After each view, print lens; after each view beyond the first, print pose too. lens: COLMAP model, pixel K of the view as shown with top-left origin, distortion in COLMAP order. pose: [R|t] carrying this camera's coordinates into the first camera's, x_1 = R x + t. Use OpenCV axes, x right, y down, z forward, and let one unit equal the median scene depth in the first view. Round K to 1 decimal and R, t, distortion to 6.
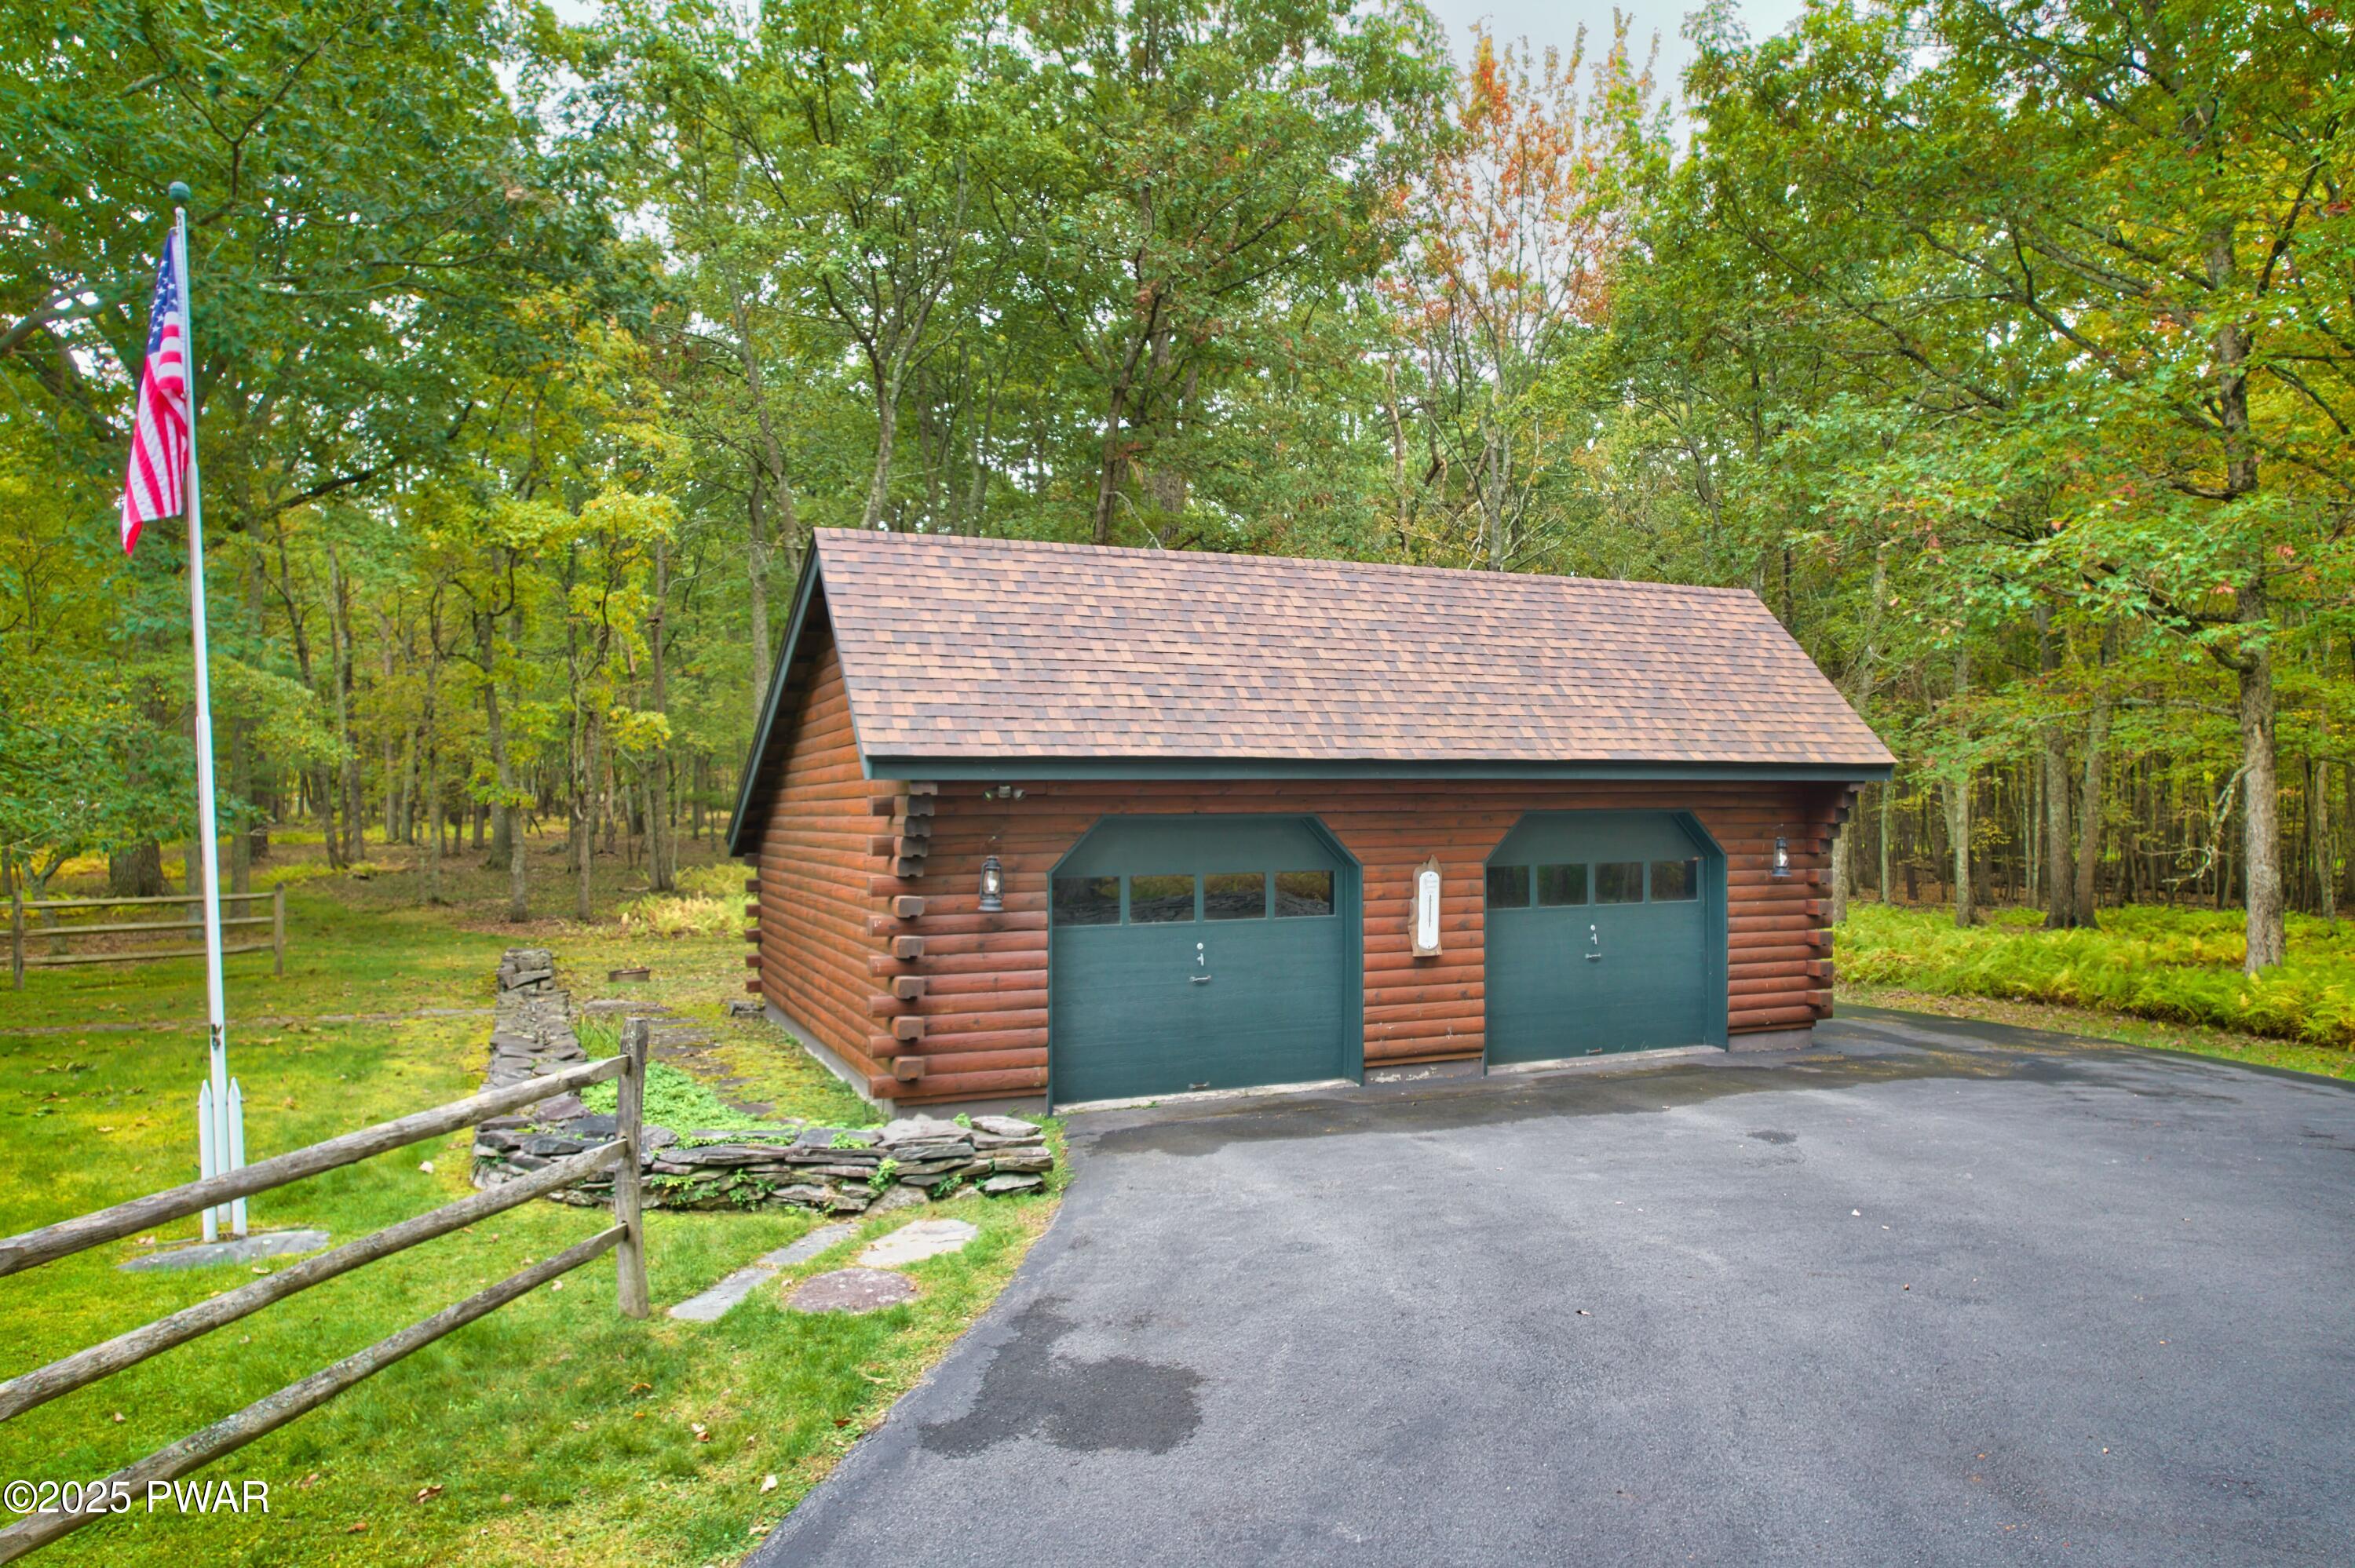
lens RADIAL K [[1515.8, 0, 1175.0], [0, 1515.8, 800.7], [0, 0, 1]] dist [-0.093006, 0.077598]
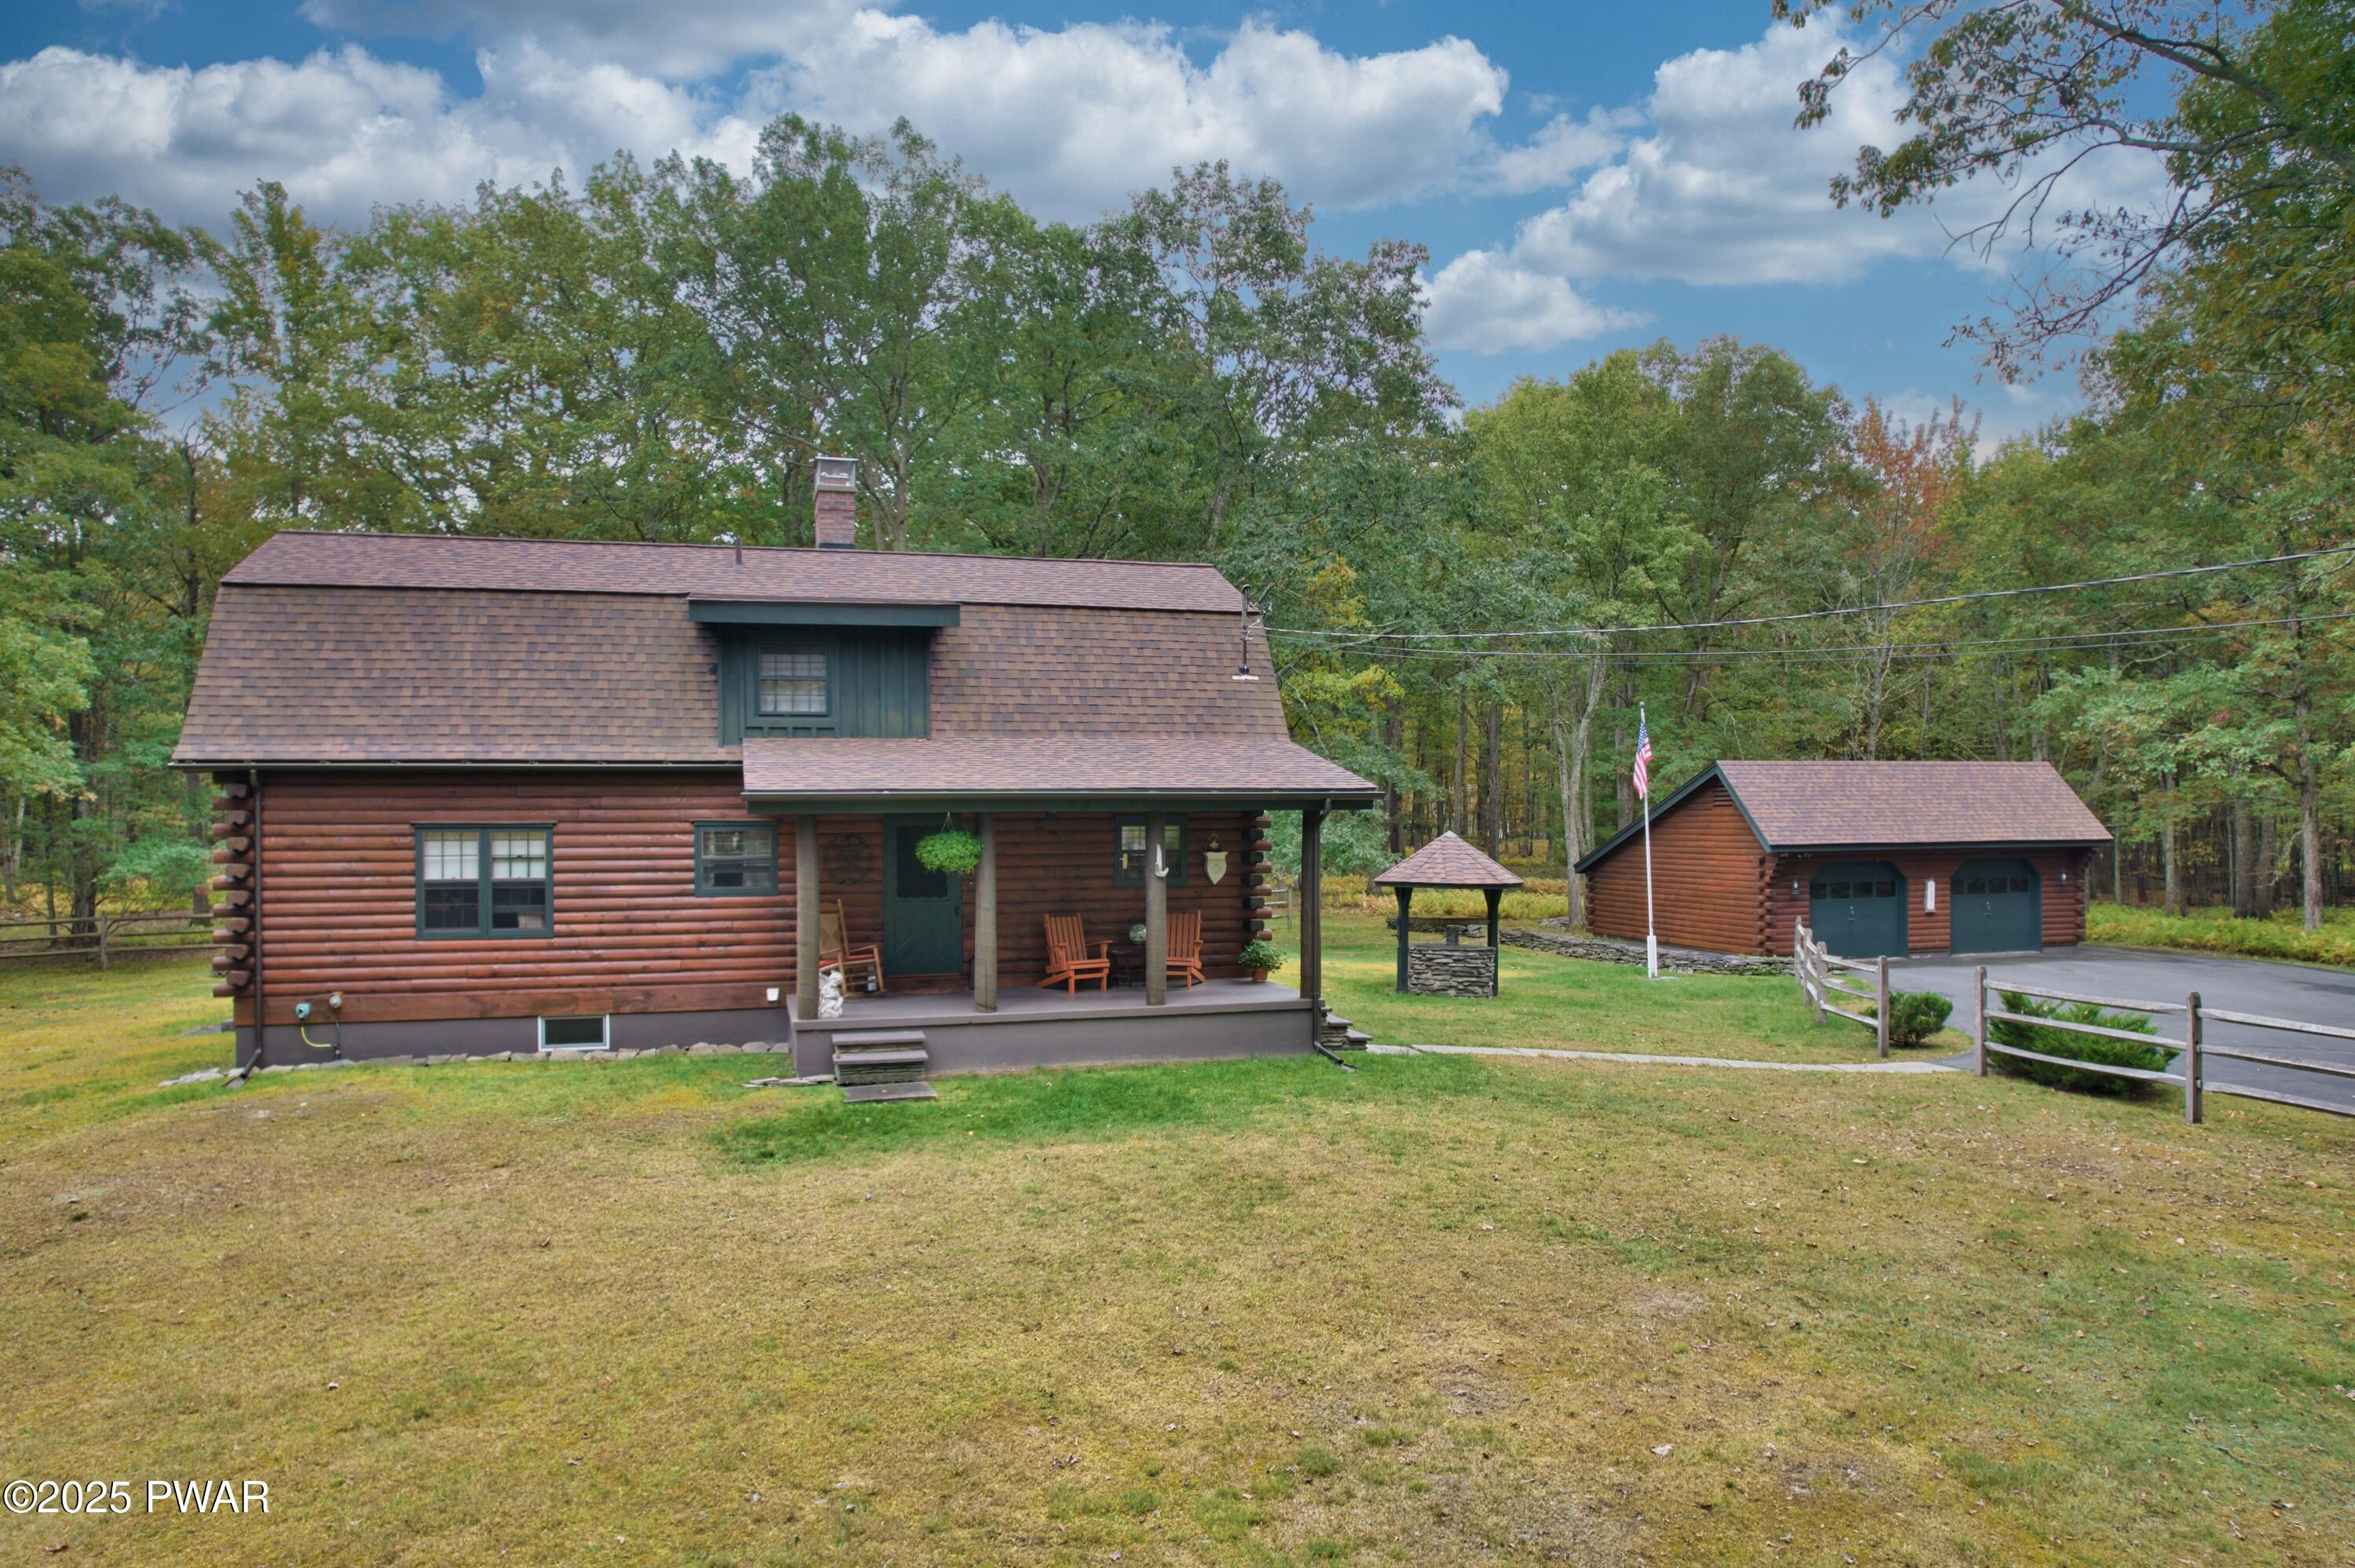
lens RADIAL K [[1515.8, 0, 1175.0], [0, 1515.8, 800.7], [0, 0, 1]] dist [-0.093006, 0.077598]
pose [[0.991822, -0.002443, -0.127605, -0.715334], [0.002014, 0.999992, -0.003490, -0.078202], [0.127612, 0.003204, 0.991819, -1.559484]]
